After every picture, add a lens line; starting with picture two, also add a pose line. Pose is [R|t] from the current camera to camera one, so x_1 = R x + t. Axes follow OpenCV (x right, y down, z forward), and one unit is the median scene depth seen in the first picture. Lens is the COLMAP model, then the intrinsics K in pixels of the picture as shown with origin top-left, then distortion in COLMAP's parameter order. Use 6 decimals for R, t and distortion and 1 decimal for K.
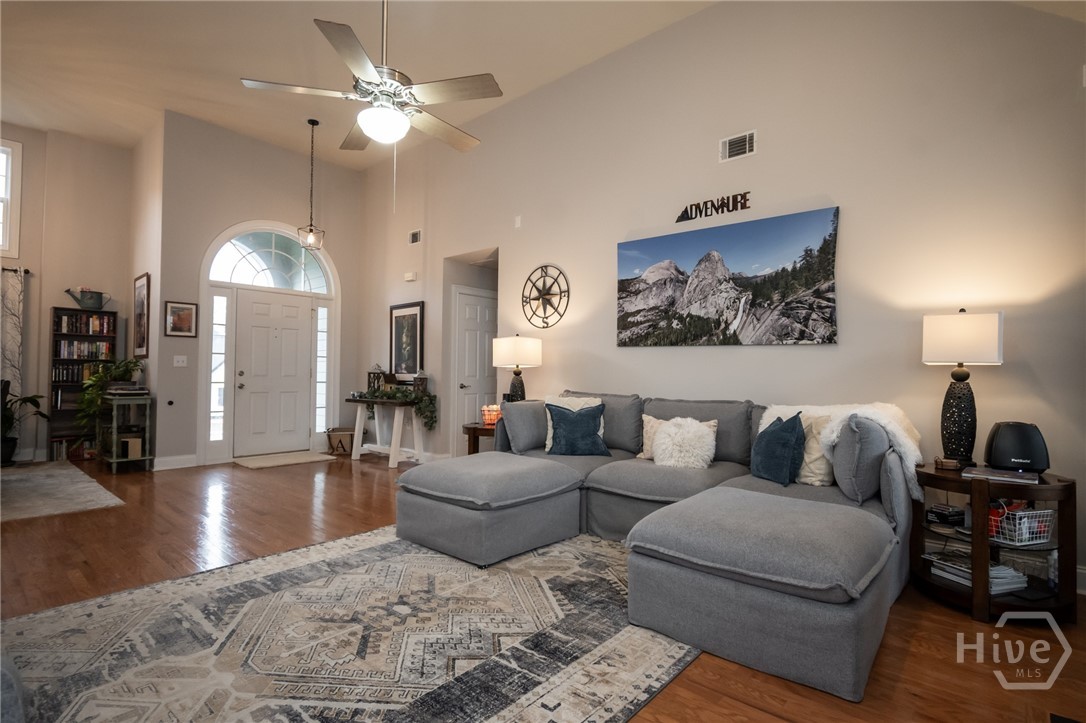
lens RADIAL K [[529.5, 0, 544.8], [0, 529.5, 365.4], [0, 0, 1]] dist [0.005207, 0.000524]
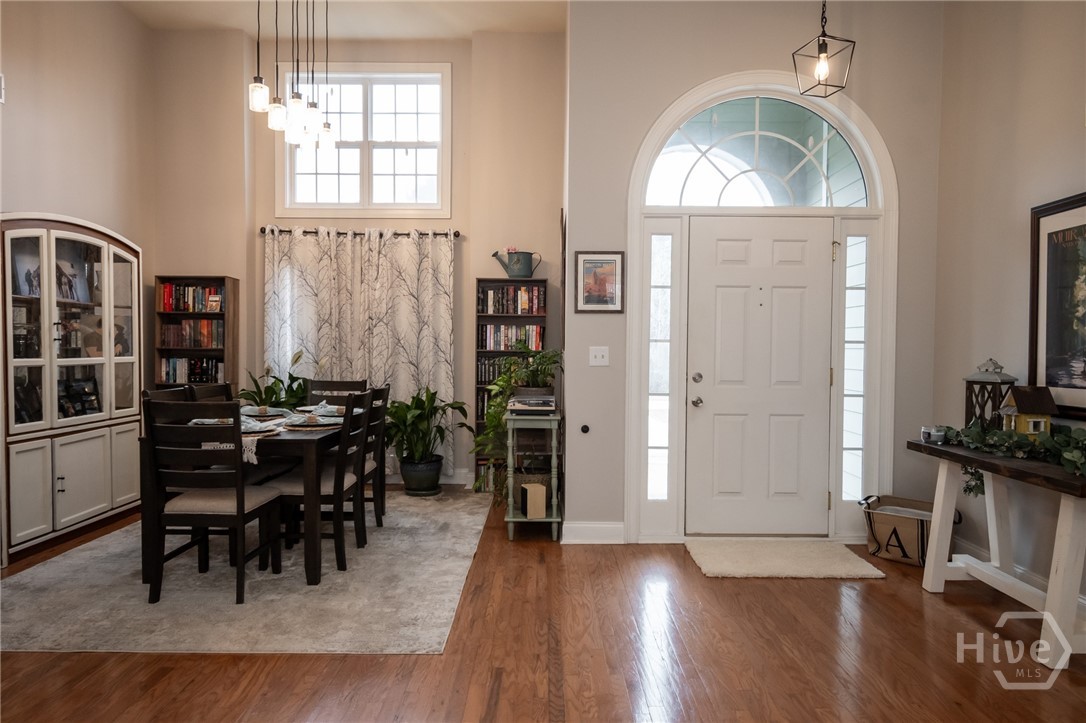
lens RADIAL K [[671.3, 0, 549.8], [0, 671.3, 363.8], [0, 0, 1]] dist [0.005024, -0.000092]
pose [[0.658893, 0.015740, -0.752072, -0.174696], [0.012546, 0.999412, 0.031908, -0.022387], [0.752132, -0.030459, 0.658308, 0.469976]]
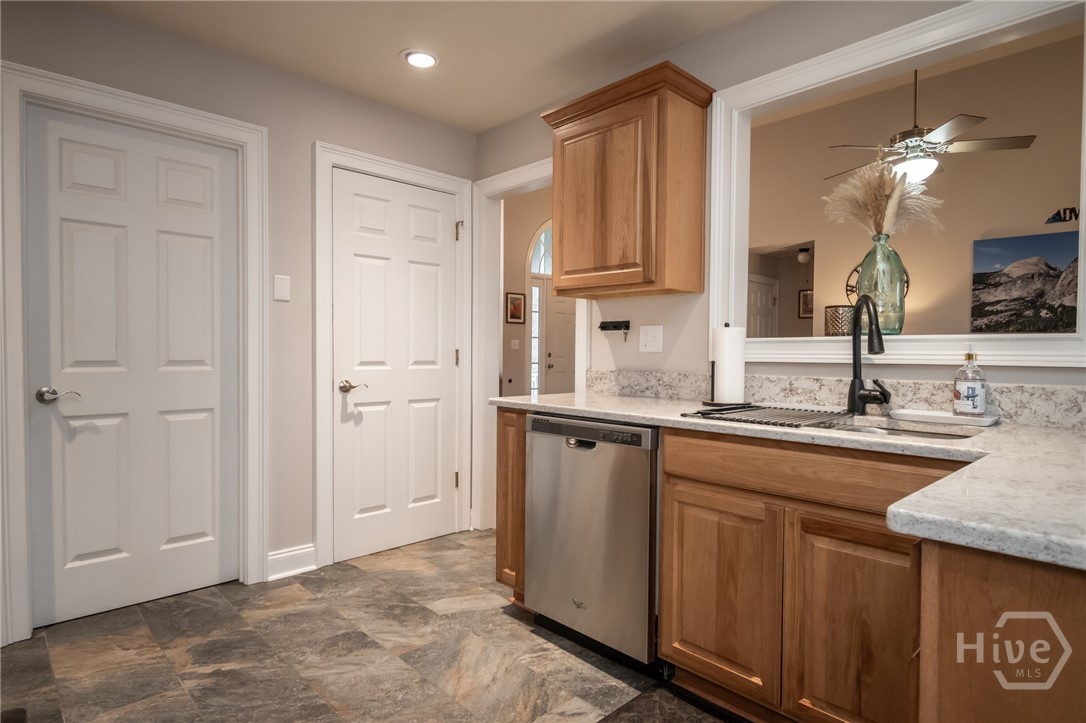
lens RADIAL K [[586.7, 0, 545.8], [0, 586.7, 359.5], [0, 0, 1]] dist [-0.000374, -0.000125]
pose [[0.995936, -0.000887, -0.090058, -0.487526], [0.003782, 0.999481, 0.031987, -0.015547], [0.089983, -0.032198, 0.995423, -0.248013]]
